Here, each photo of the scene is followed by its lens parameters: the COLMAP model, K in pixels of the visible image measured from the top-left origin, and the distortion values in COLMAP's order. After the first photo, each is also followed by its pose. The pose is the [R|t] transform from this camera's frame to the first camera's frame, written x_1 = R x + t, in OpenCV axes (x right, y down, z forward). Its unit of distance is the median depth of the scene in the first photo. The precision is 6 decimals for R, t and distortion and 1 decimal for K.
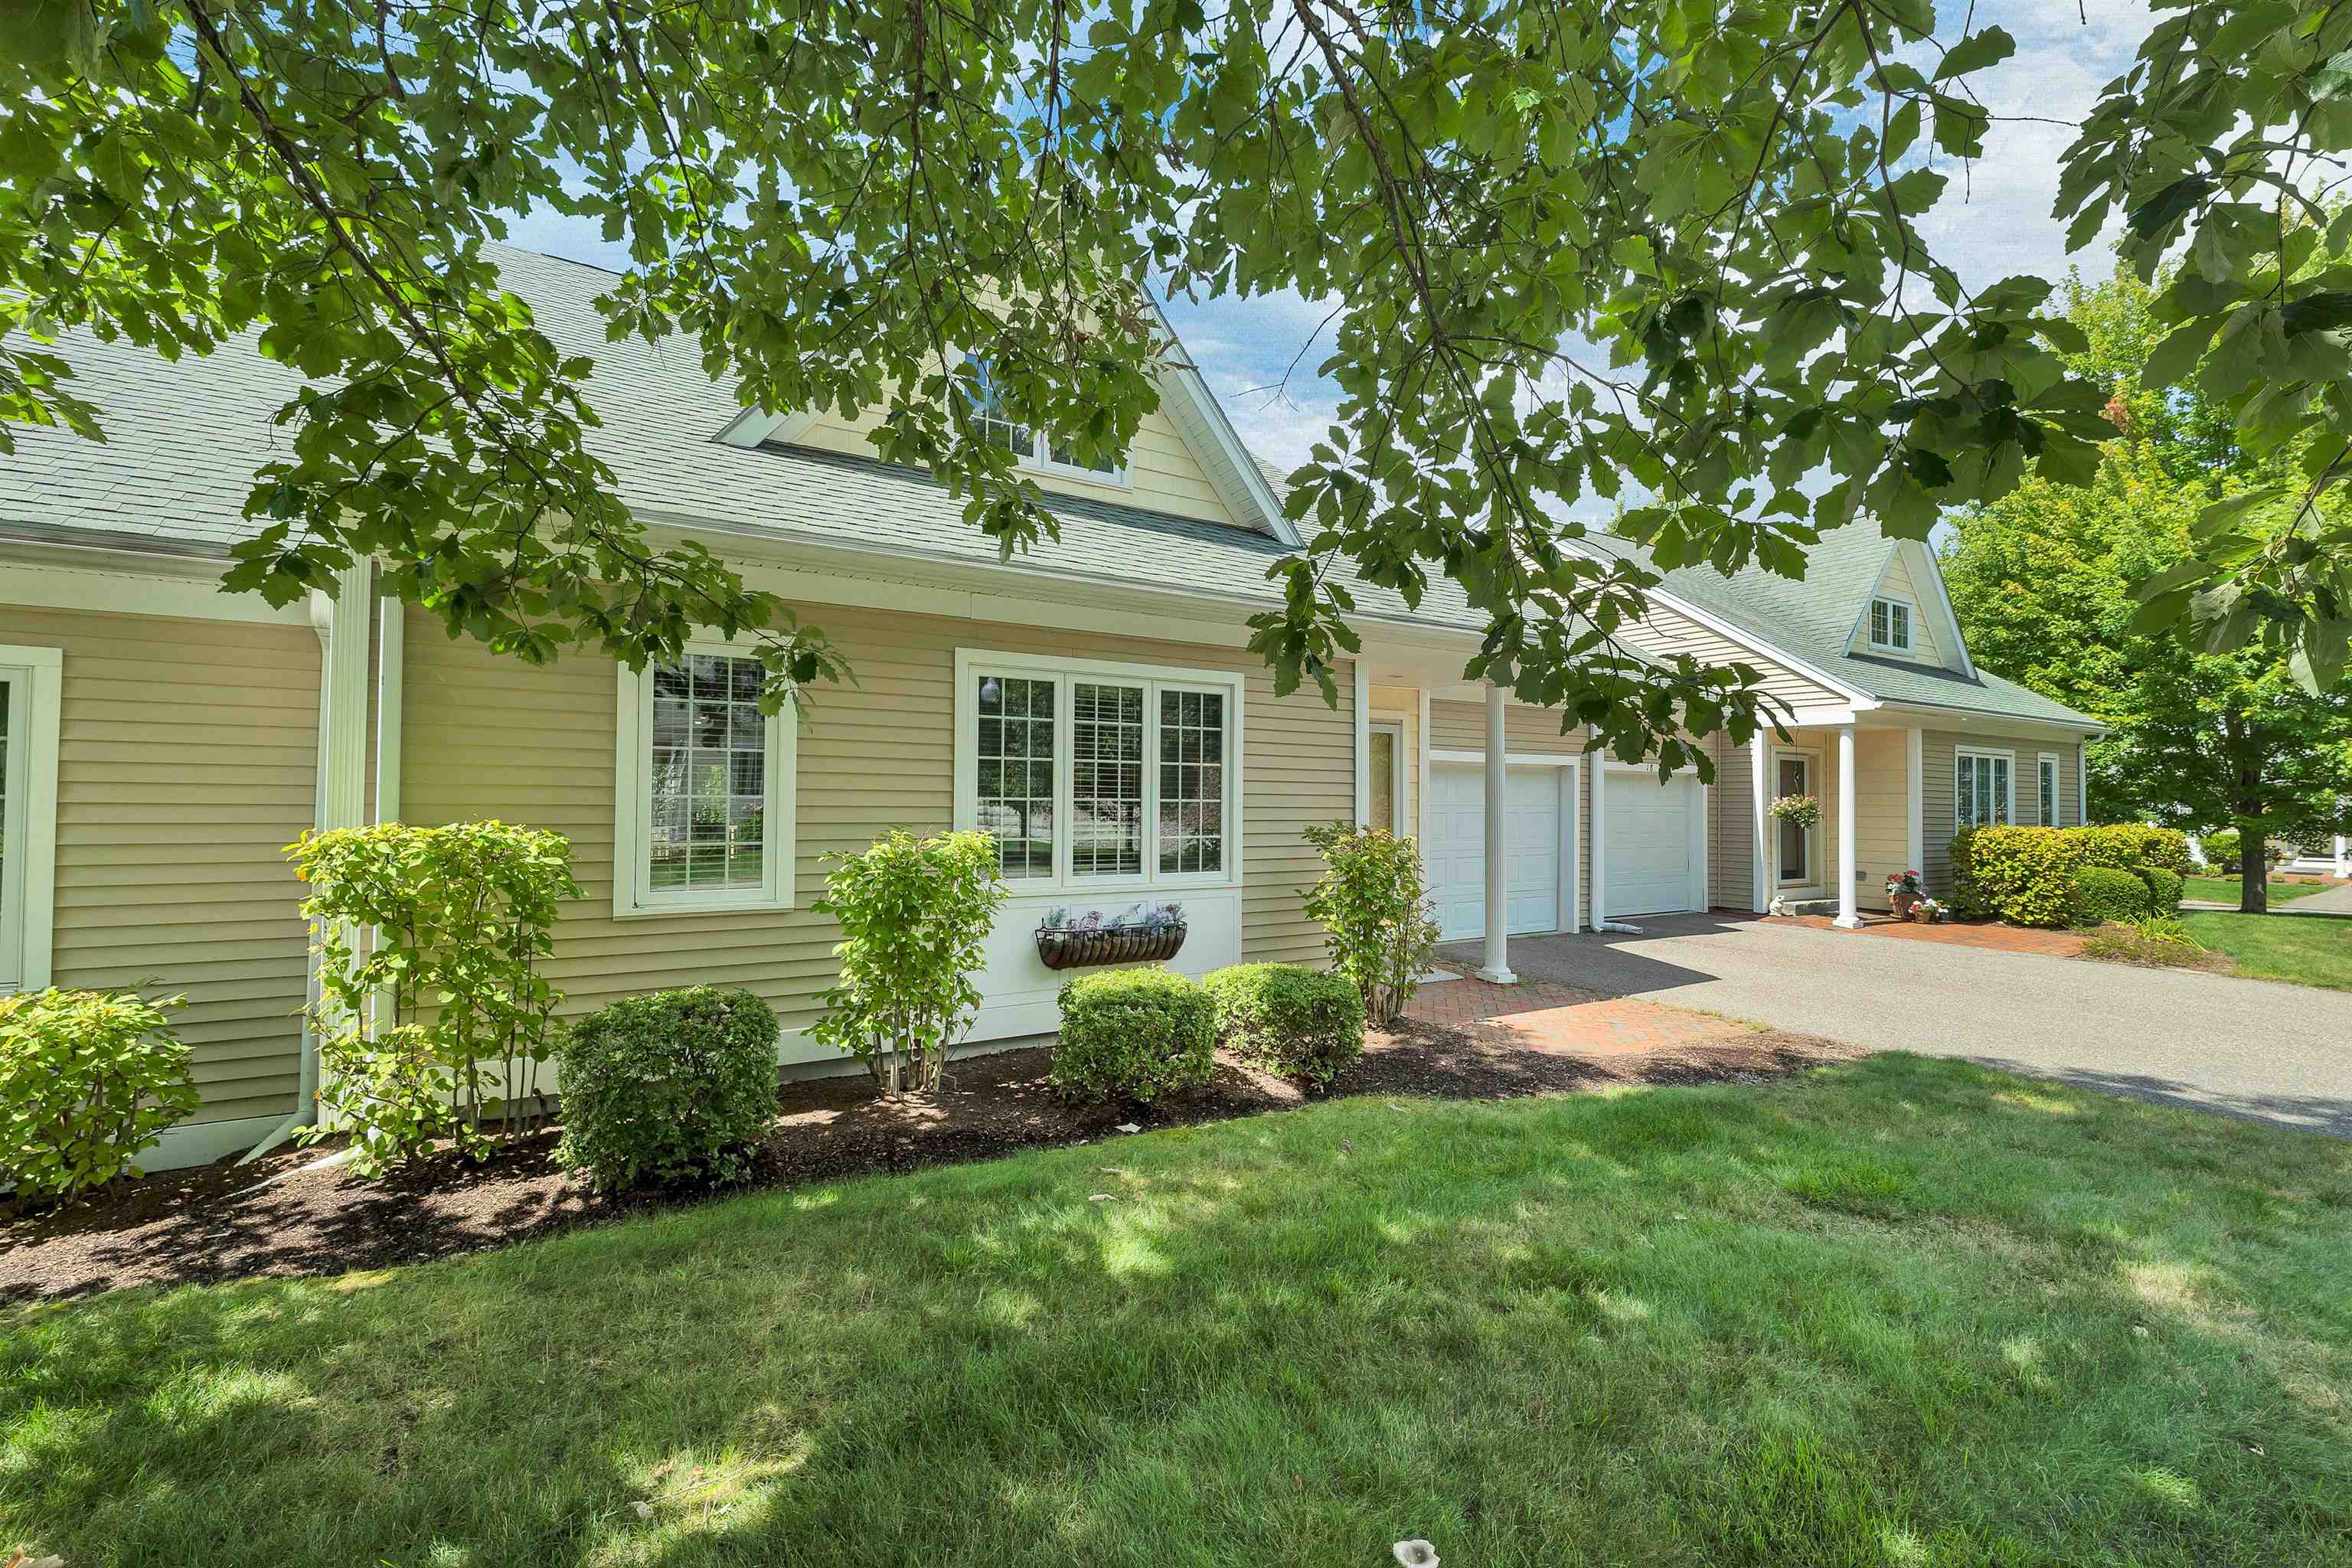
lens RADIAL K [[991.9, 0, 1183.8], [0, 991.9, 782.0], [0, 0, 1]] dist [-0.001427, -0.000771]
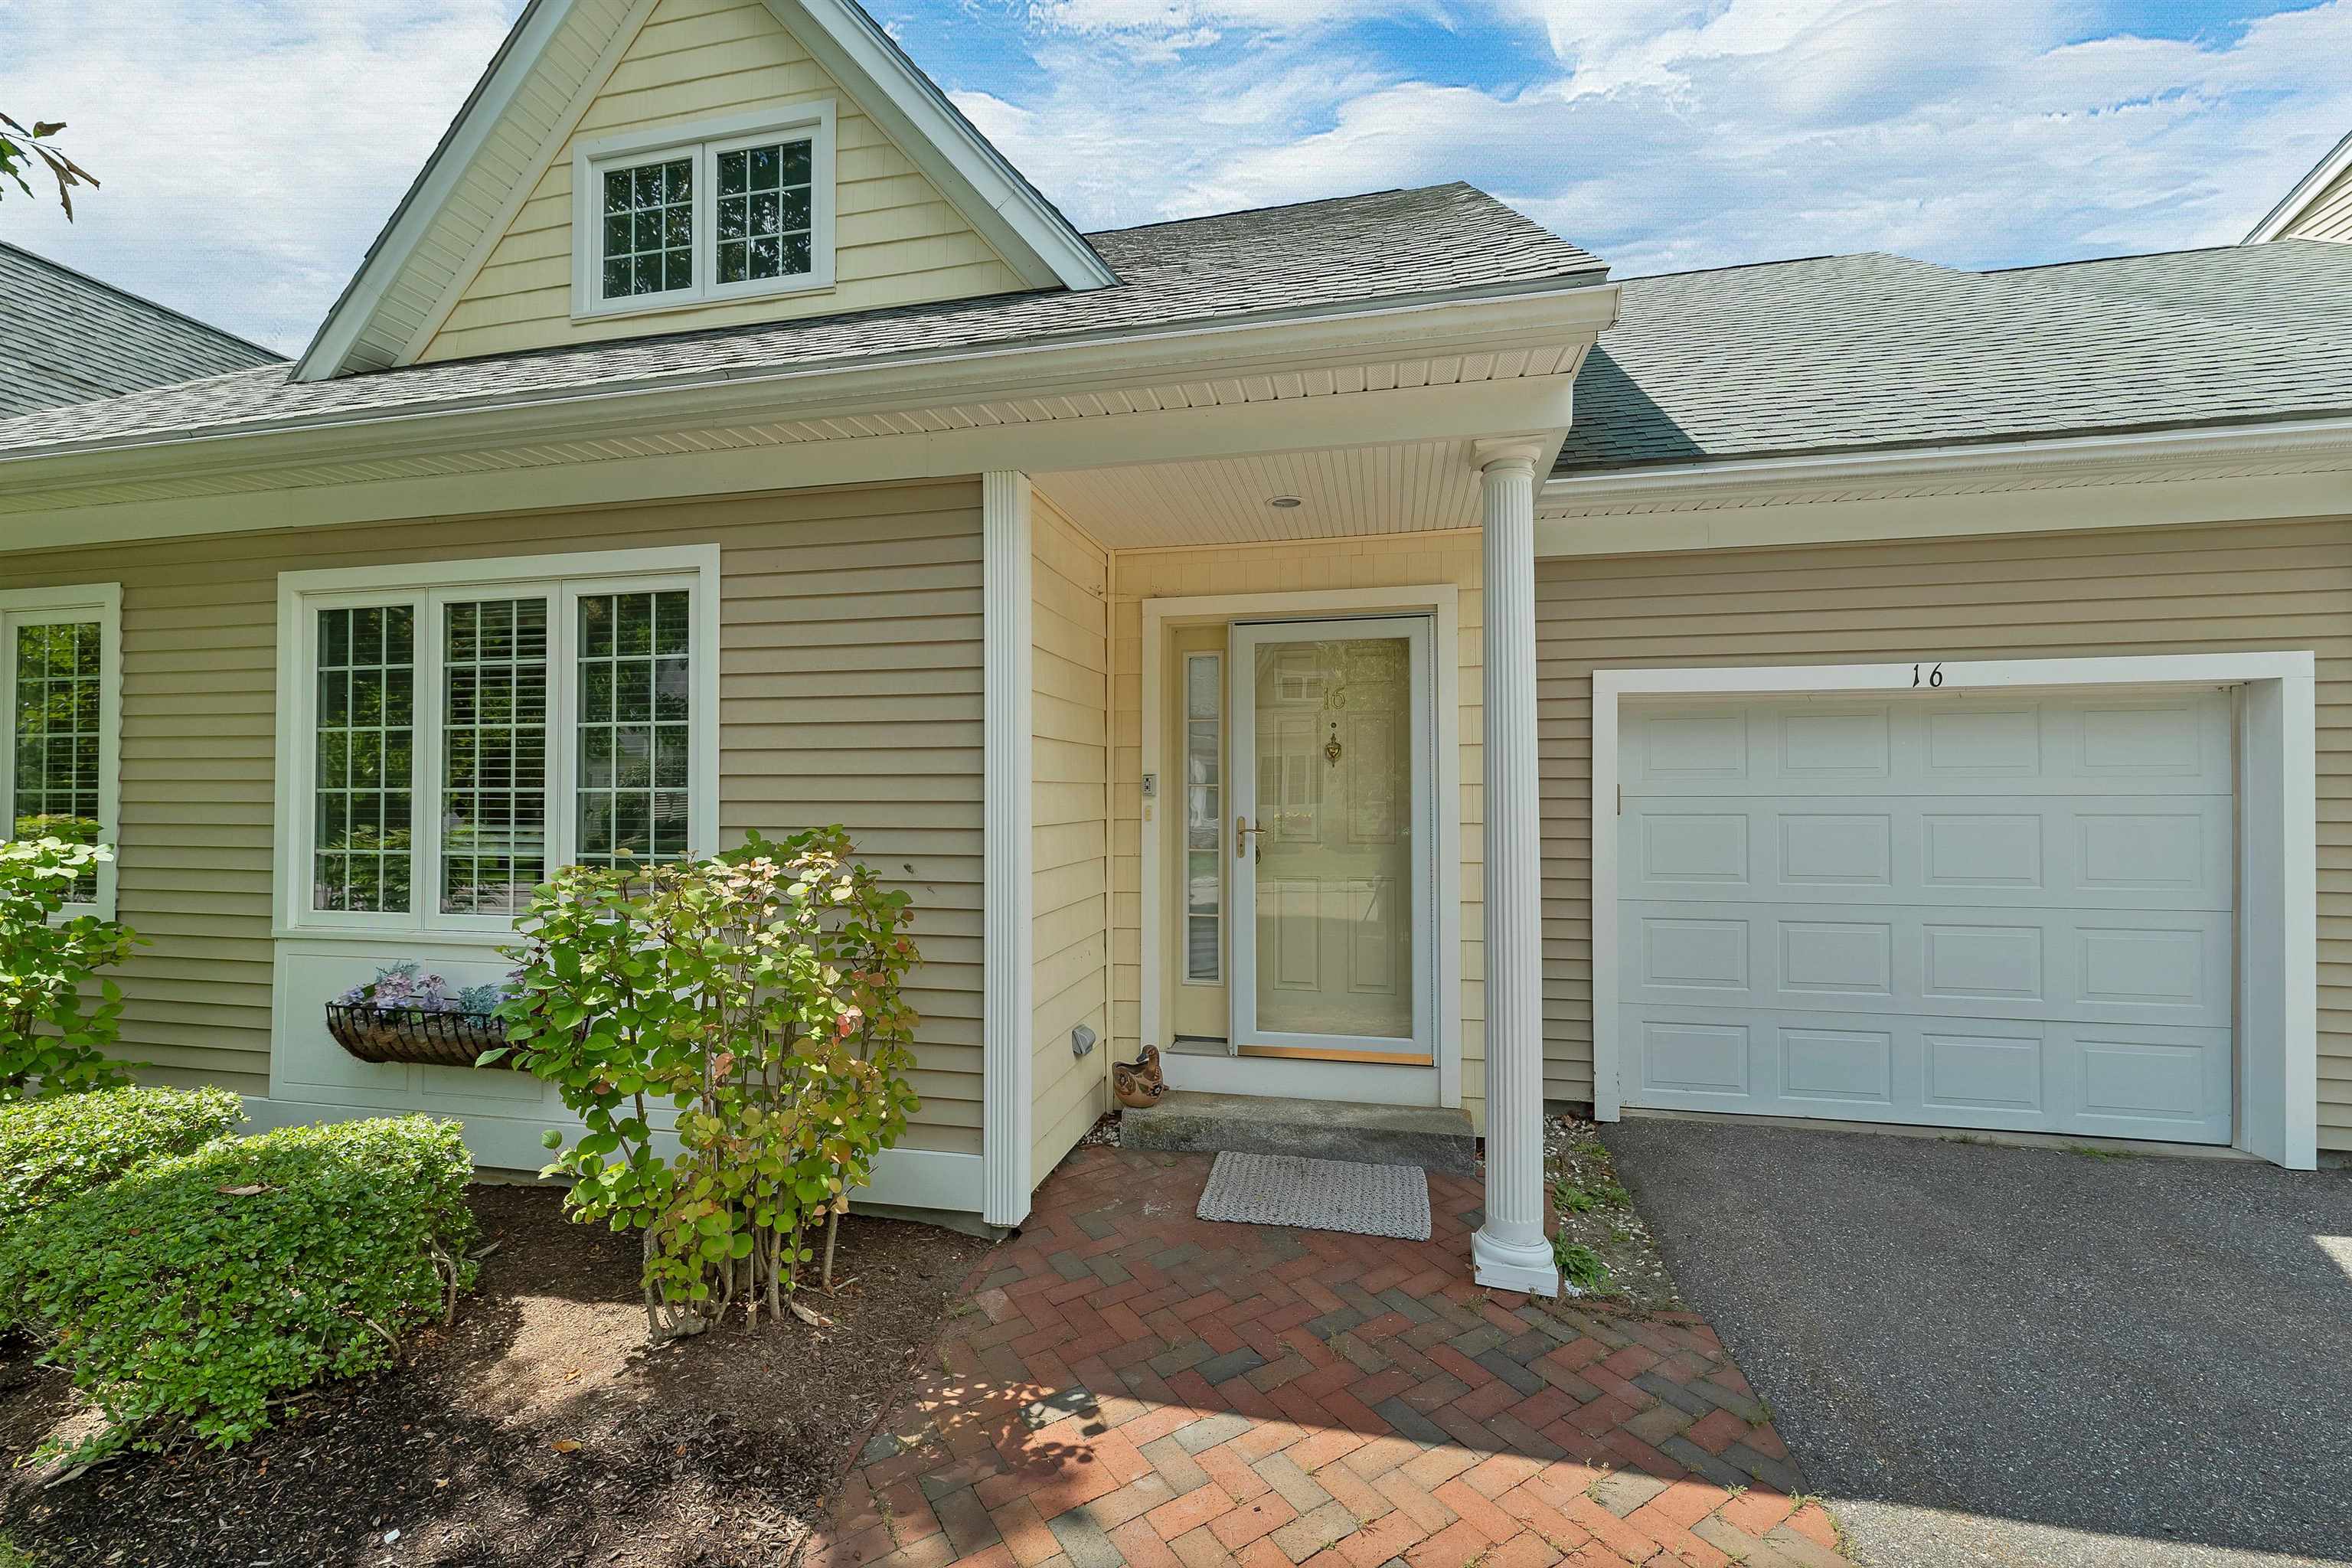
lens RADIAL K [[991.9, 0, 1183.8], [0, 991.9, 782.0], [0, 0, 1]] dist [-0.001427, -0.000771]
pose [[0.714440, -0.010571, -0.699617, 0.637149], [0.018191, 0.999829, 0.003469, 0.017331], [0.699460, -0.015206, 0.714510, 0.871579]]
